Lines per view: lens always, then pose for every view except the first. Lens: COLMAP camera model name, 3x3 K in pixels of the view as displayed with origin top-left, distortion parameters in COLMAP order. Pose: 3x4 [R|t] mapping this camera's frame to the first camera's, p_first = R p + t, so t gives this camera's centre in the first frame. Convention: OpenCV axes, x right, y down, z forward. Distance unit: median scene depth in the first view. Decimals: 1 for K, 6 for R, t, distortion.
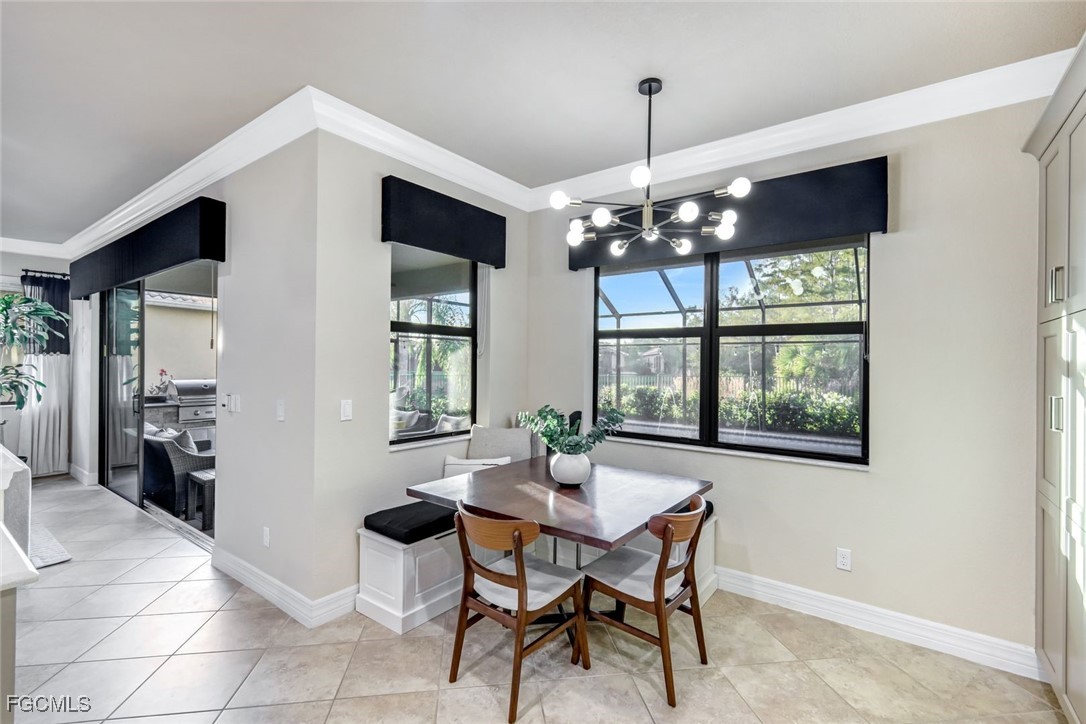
lens RADIAL K [[481.8, 0, 548.7], [0, 481.8, 362.6], [0, 0, 1]] dist [0.003464, -0.000035]
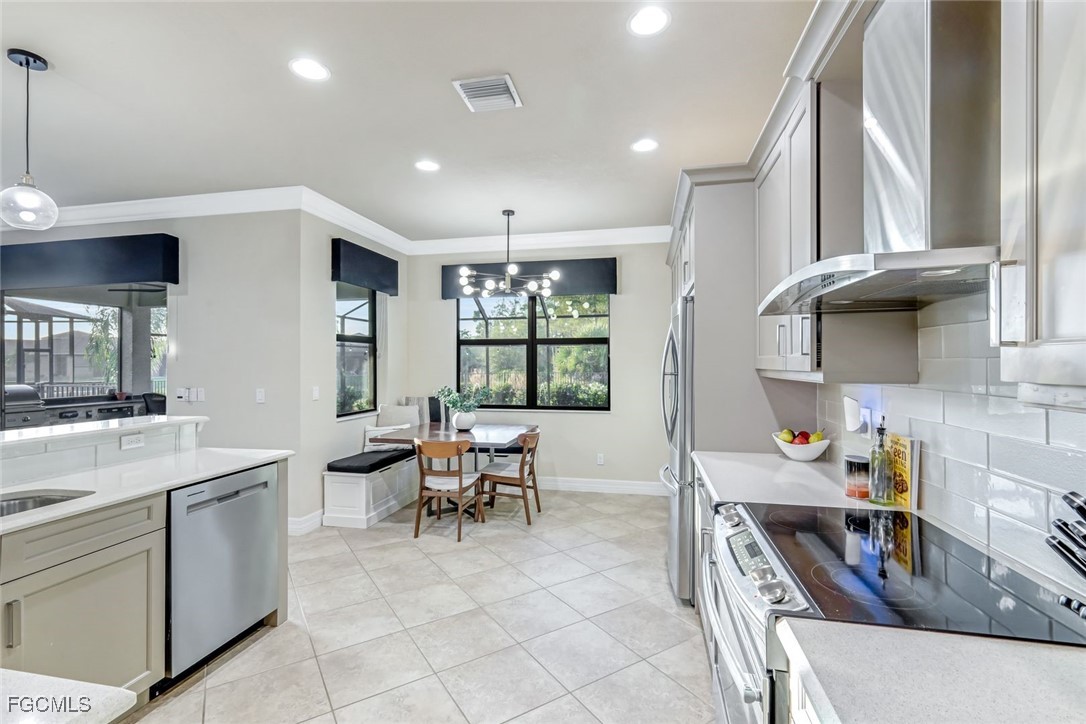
lens RADIAL K [[481.8, 0, 543.3], [0, 481.8, 360.1], [0, 0, 1]] dist [0.003464, -0.000035]
pose [[0.911061, -0.010177, 0.412146, -0.385858], [0.012236, 0.999922, -0.002358, 0.006092], [-0.412090, 0.007191, 0.911115, -0.662529]]
